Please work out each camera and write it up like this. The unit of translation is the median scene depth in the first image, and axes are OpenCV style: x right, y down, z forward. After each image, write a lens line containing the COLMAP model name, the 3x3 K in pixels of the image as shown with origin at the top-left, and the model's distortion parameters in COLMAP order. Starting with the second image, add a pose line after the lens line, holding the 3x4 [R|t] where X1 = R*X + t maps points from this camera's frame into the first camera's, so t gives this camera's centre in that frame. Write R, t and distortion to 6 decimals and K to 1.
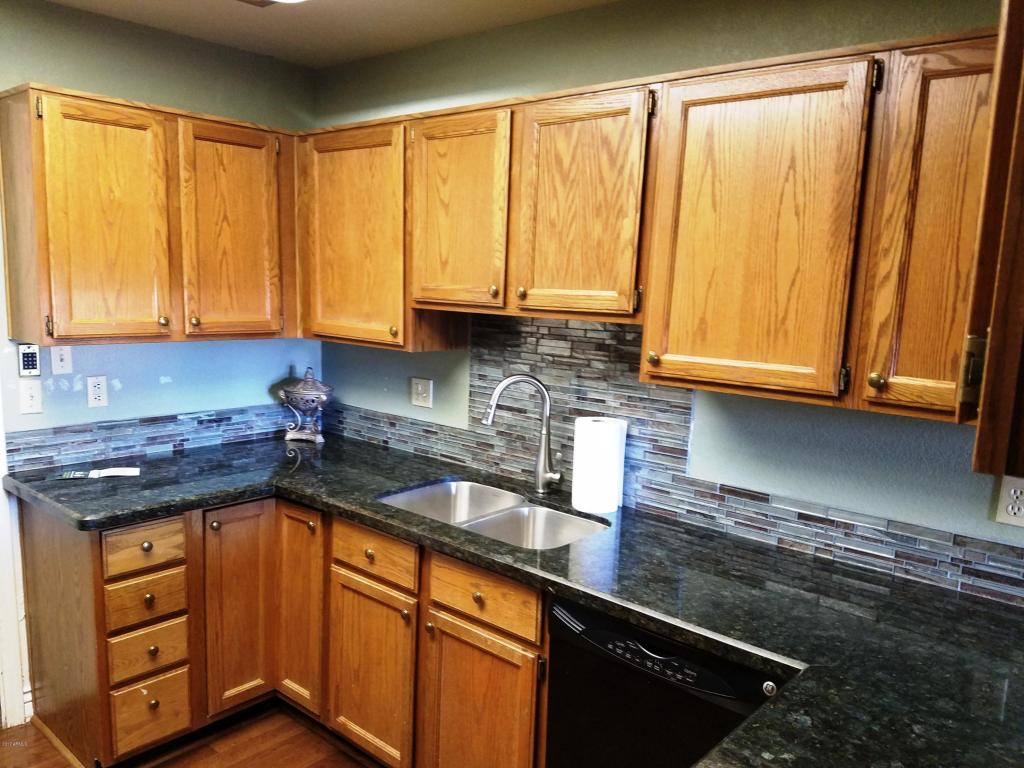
lens RADIAL K [[788.5, 0, 488.8], [0, 788.5, 405.6], [0, 0, 1]] dist [0.202819, -0.346598]
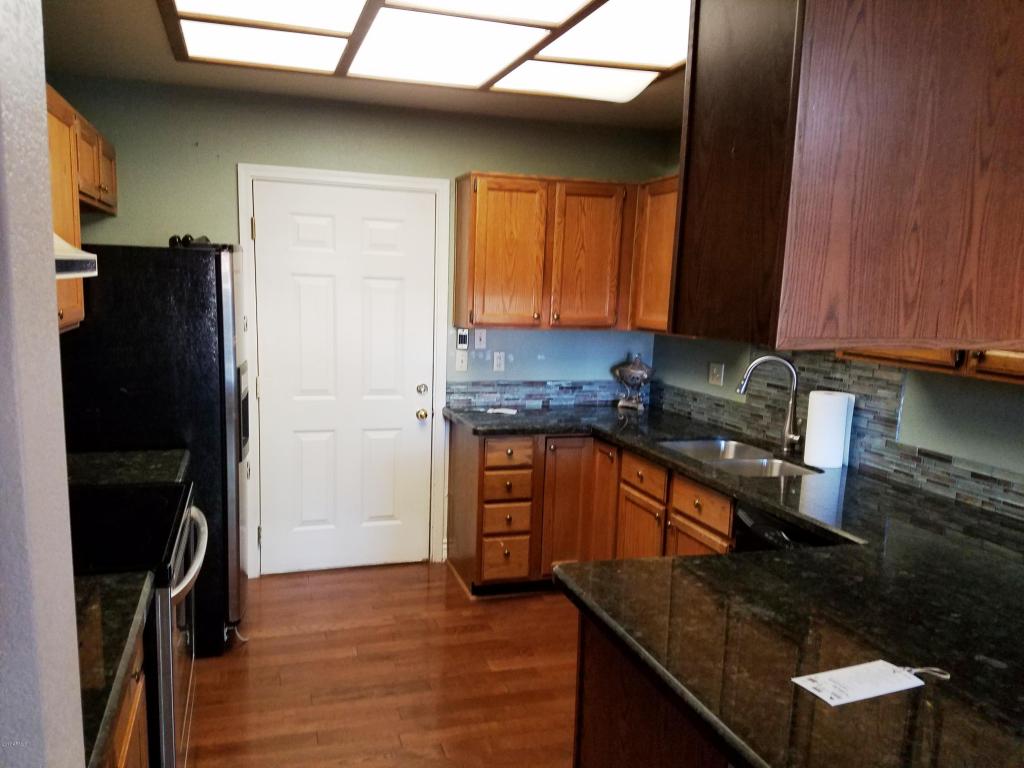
lens RADIAL K [[788.5, 0, 488.8], [0, 788.5, 405.6], [0, 0, 1]] dist [0.202819, -0.346598]
pose [[0.856253, 0.070457, -0.511728, 0.321955], [-0.084288, 0.996434, -0.003843, 0.084539], [0.509633, 0.046423, 0.859139, -0.357741]]
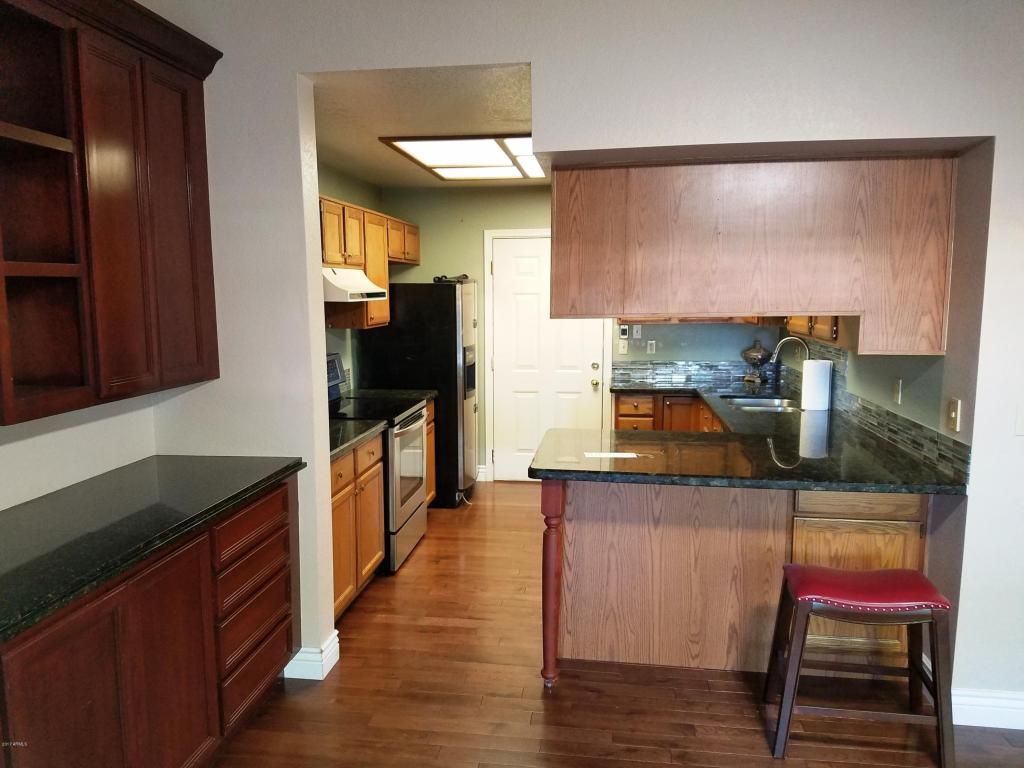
lens RADIAL K [[788.5, 0, 488.8], [0, 788.5, 405.6], [0, 0, 1]] dist [0.202819, -0.346598]
pose [[0.556957, 0.082740, -0.826410, 1.227140], [-0.108373, 0.993758, 0.026458, 0.149426], [0.823440, 0.074825, 0.562448, -0.667499]]
